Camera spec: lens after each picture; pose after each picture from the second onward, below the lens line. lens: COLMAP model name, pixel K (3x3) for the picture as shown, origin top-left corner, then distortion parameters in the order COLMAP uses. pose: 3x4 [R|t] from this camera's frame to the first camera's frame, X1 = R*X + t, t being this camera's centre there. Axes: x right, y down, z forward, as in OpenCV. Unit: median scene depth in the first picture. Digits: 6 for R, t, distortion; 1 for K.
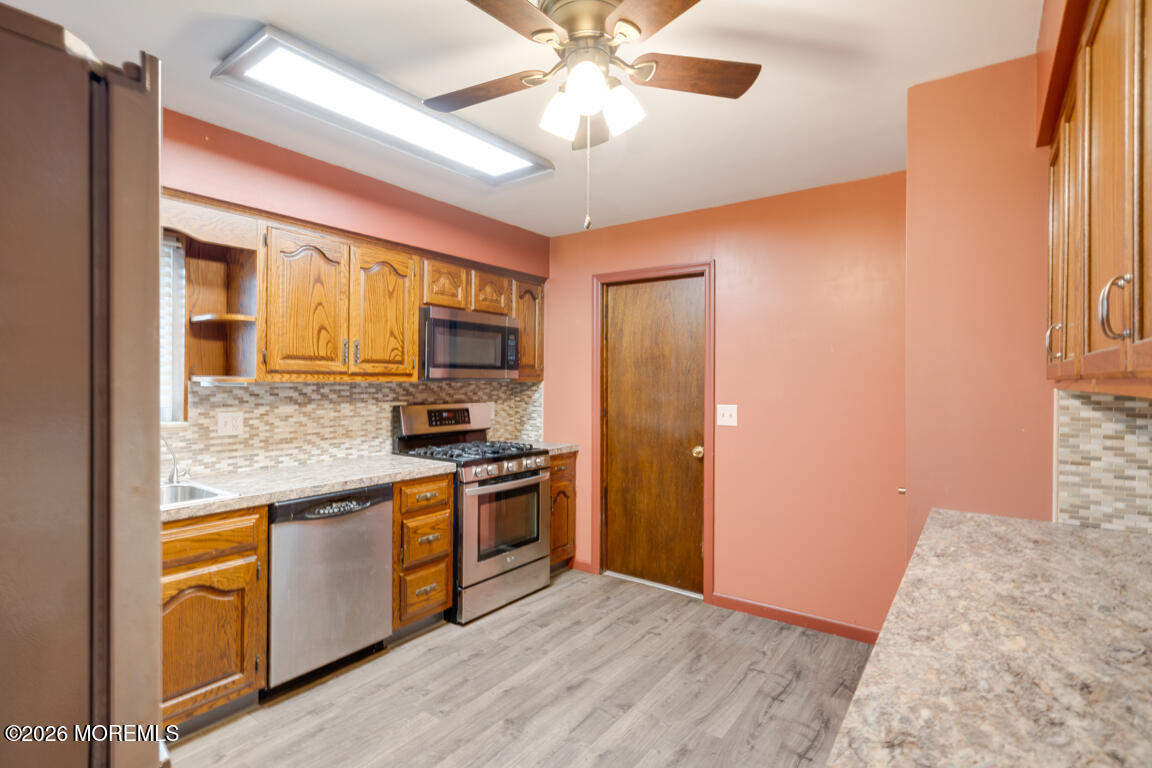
lens RADIAL K [[549.5, 0, 576.0], [0, 549.5, 384.0], [0, 0, 1]] dist [-0.000831, 0.000059]
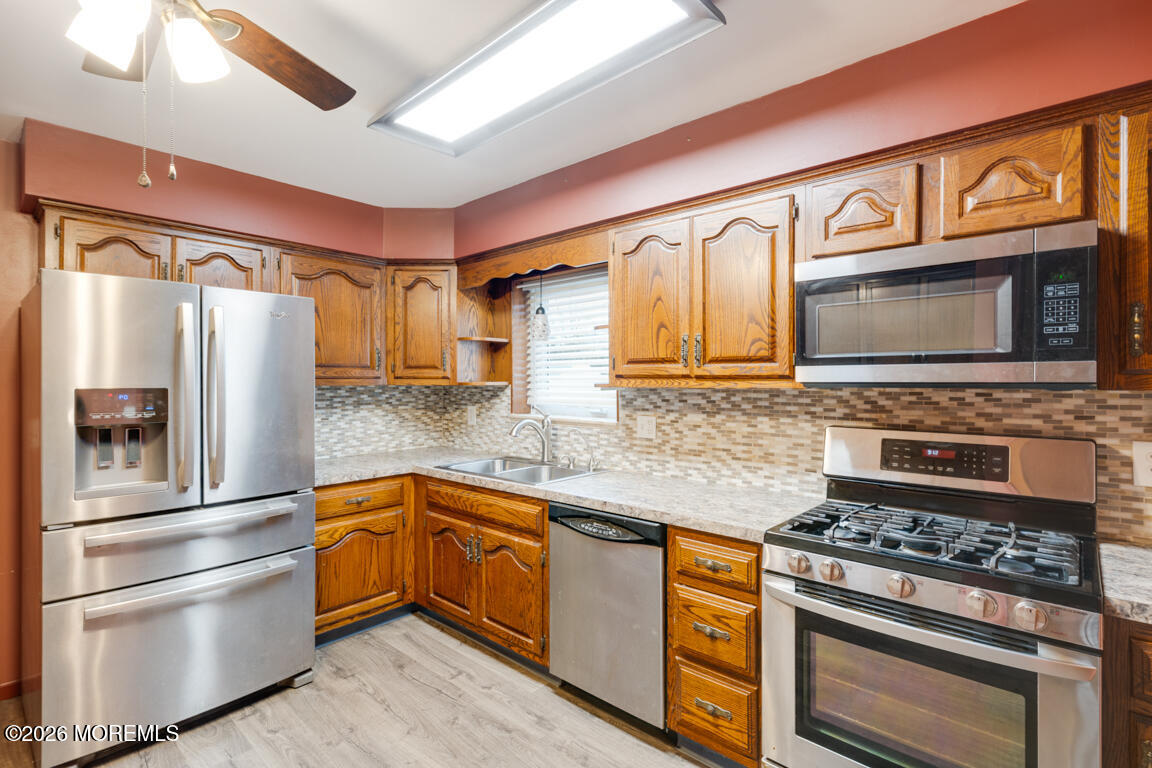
lens RADIAL K [[541.1, 0, 576.0], [0, 541.1, 384.0], [0, 0, 1]] dist [0.001718, 0.000154]
pose [[-0.099032, -0.001438, -0.995083, 0.375309], [-0.008373, 0.999965, -0.000612, -0.007505], [0.995049, 0.008271, -0.099040, 0.883895]]
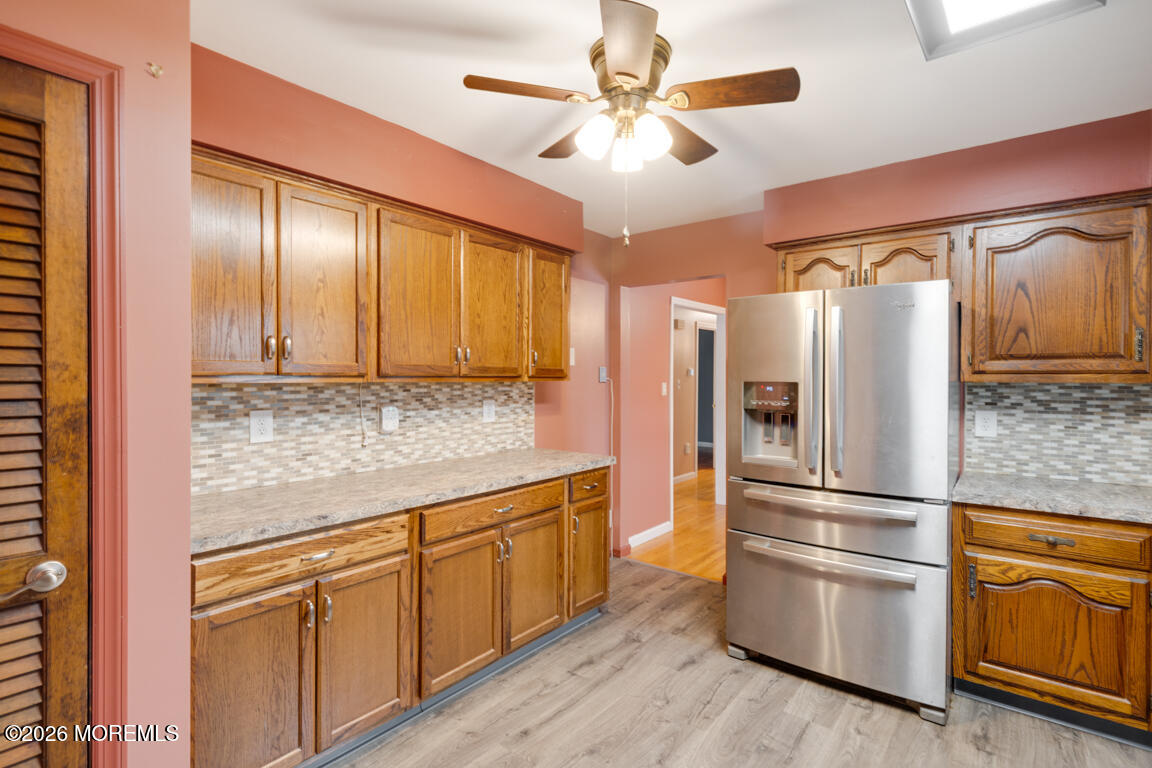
lens RADIAL K [[549.5, 0, 576.0], [0, 549.5, 384.0], [0, 0, 1]] dist [-0.000831, 0.000059]
pose [[-0.999234, -0.009318, 0.037997, -0.877761], [-0.008578, 0.999771, 0.019598, -0.012431], [-0.038171, 0.019257, -0.999086, 1.854278]]
